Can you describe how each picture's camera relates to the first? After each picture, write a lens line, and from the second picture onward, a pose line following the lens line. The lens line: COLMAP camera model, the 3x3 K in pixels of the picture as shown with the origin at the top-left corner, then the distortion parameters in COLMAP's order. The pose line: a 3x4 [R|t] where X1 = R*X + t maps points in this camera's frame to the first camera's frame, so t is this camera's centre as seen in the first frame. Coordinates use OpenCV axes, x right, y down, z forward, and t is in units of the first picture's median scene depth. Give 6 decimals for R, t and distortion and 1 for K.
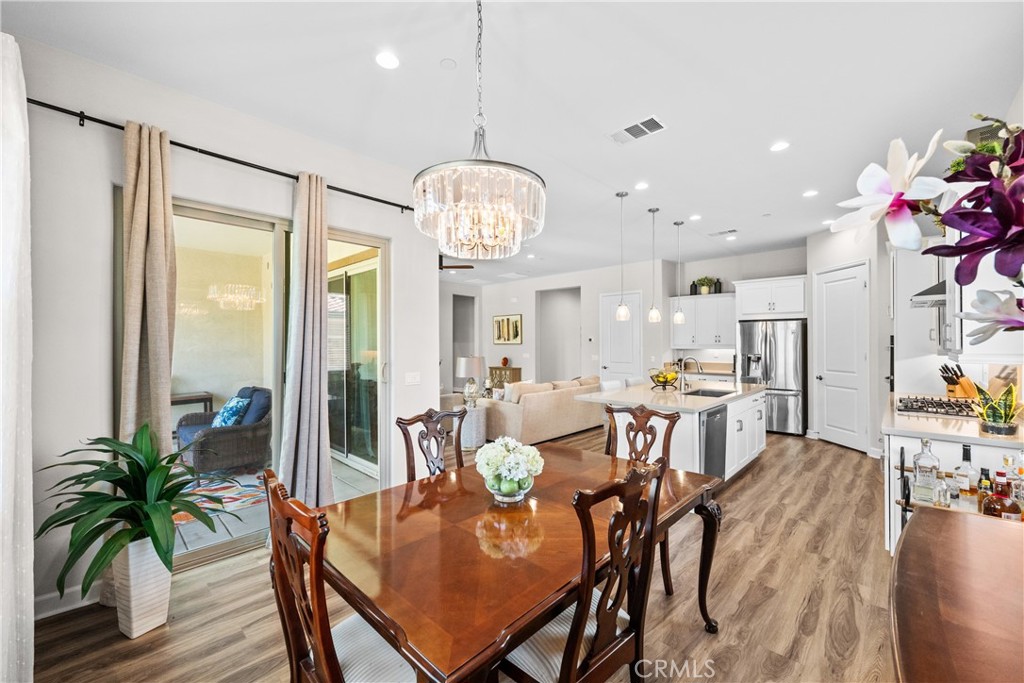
lens RADIAL K [[405.0, 0, 511.5], [0, 405.0, 338.5], [0, 0, 1]] dist [-0.000961, -0.000184]
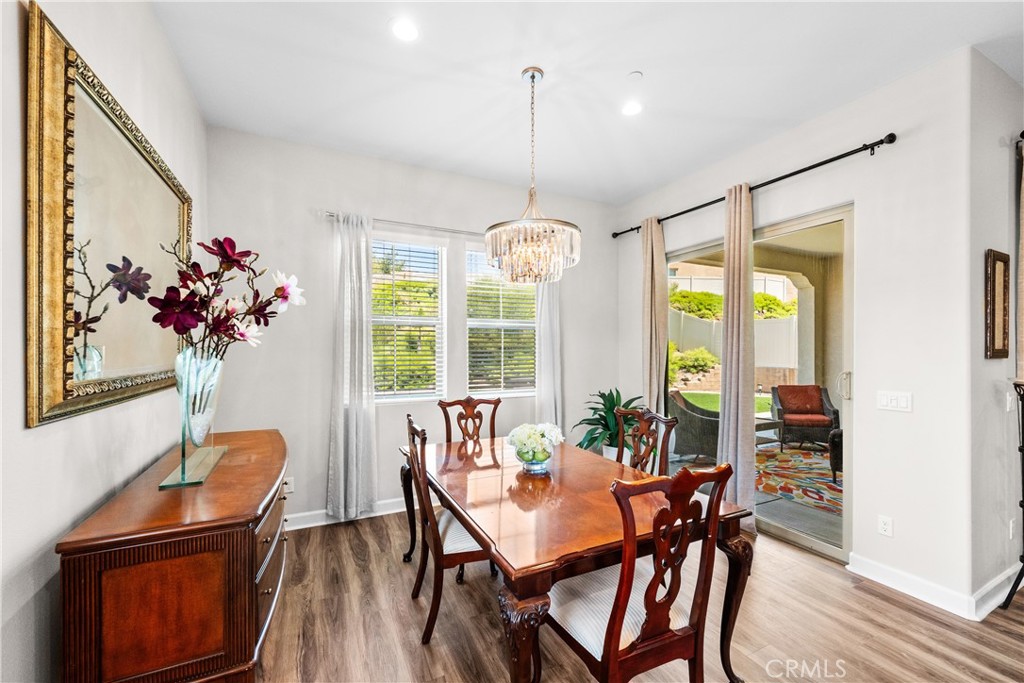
lens RADIAL K [[411.8, 0, 508.6], [0, 411.8, 344.5], [0, 0, 1]] dist [-0.000723, -0.000201]
pose [[-0.357137, -0.003740, -0.934045, 0.248311], [0.010401, 0.999914, -0.007980, 0.003280], [0.933994, -0.012565, -0.357067, 0.280225]]
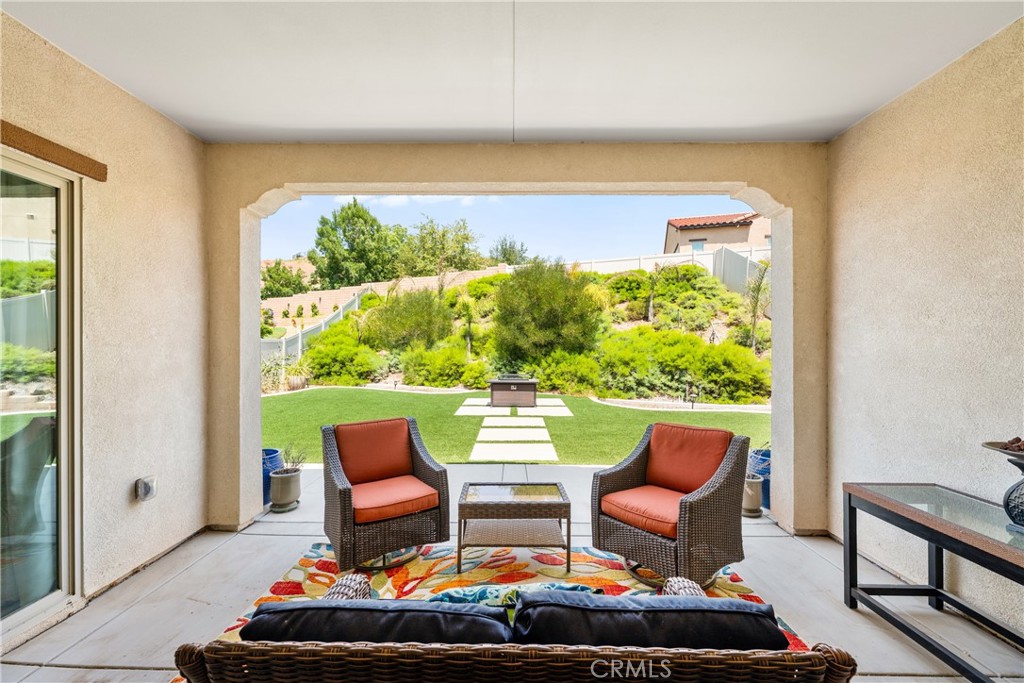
lens RADIAL K [[405.3, 0, 512.0], [0, 405.3, 341.5], [0, 0, 1]] dist [0.000747, -0.000246]
pose [[-0.728004, -0.002046, -0.685570, -0.298579], [0.007781, 0.999906, -0.011246, 0.008973], [0.685529, -0.013521, -0.727920, 0.660735]]
